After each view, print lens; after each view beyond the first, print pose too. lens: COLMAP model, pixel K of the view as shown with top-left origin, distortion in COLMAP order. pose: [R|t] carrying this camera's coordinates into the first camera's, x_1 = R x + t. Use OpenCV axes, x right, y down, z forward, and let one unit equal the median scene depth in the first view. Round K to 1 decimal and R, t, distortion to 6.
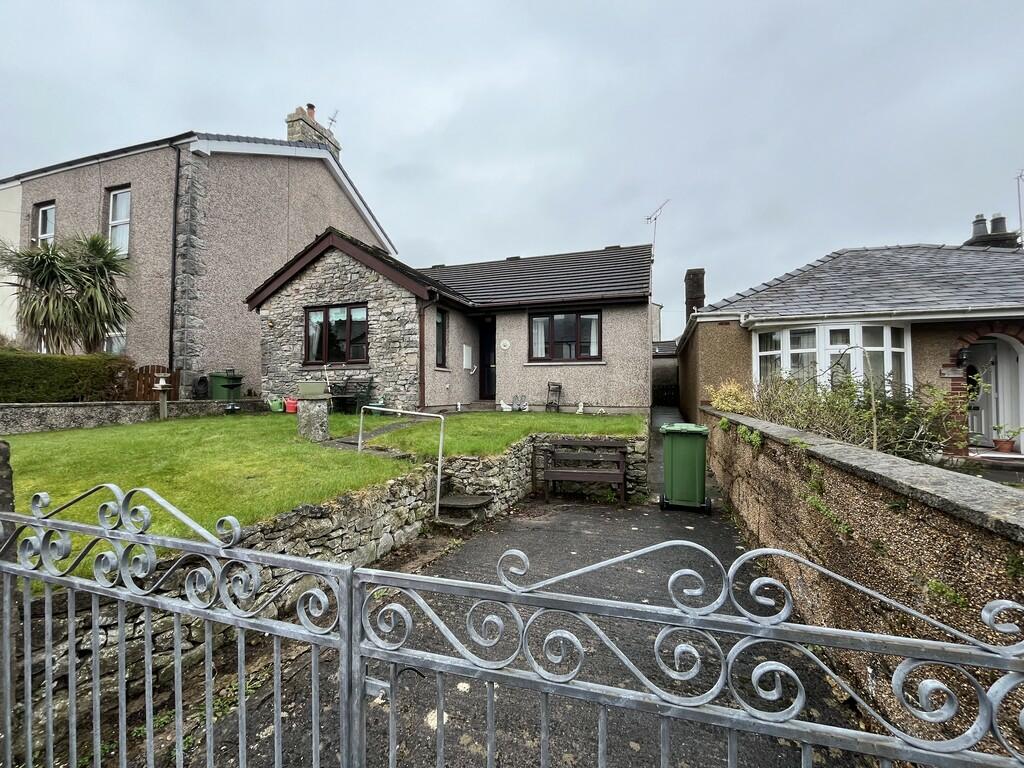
lens RADIAL K [[417.6, 0, 512.0], [0, 417.6, 384.0], [0, 0, 1]] dist [-0.002219, -0.000811]
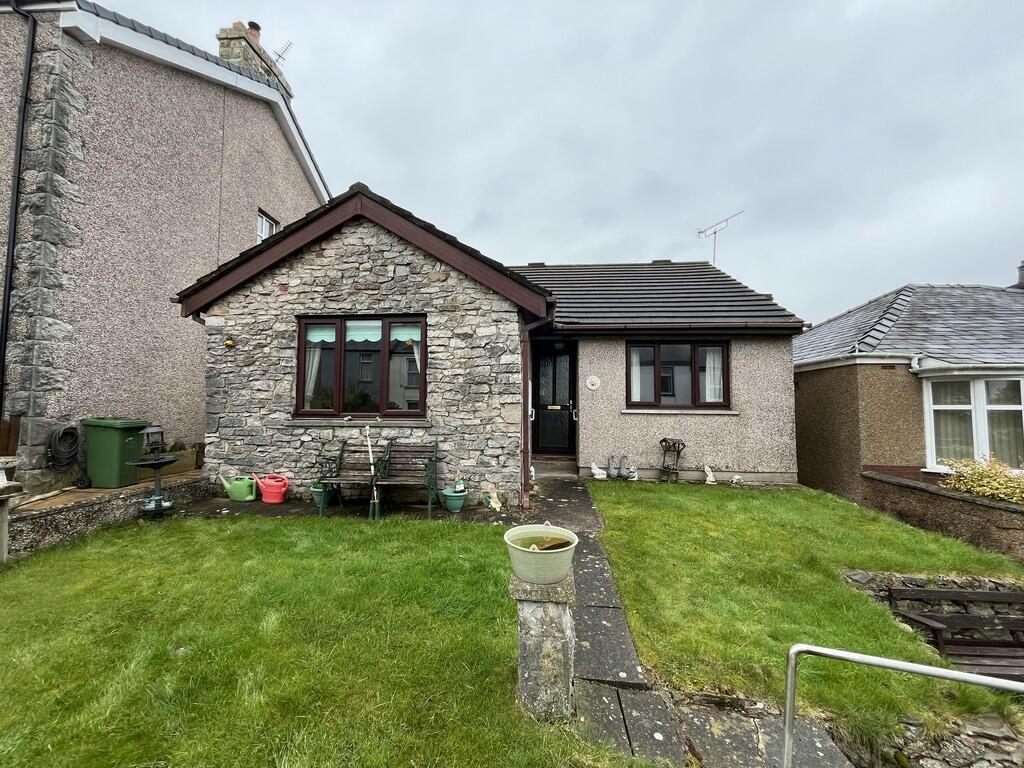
lens RADIAL K [[417.6, 0, 512.0], [0, 417.6, 384.0], [0, 0, 1]] dist [-0.002219, -0.000811]
pose [[0.971897, 0.017301, 0.234771, -0.343874], [-0.010953, 0.999539, -0.028317, -0.076447], [-0.235153, 0.024950, 0.971638, 0.369146]]
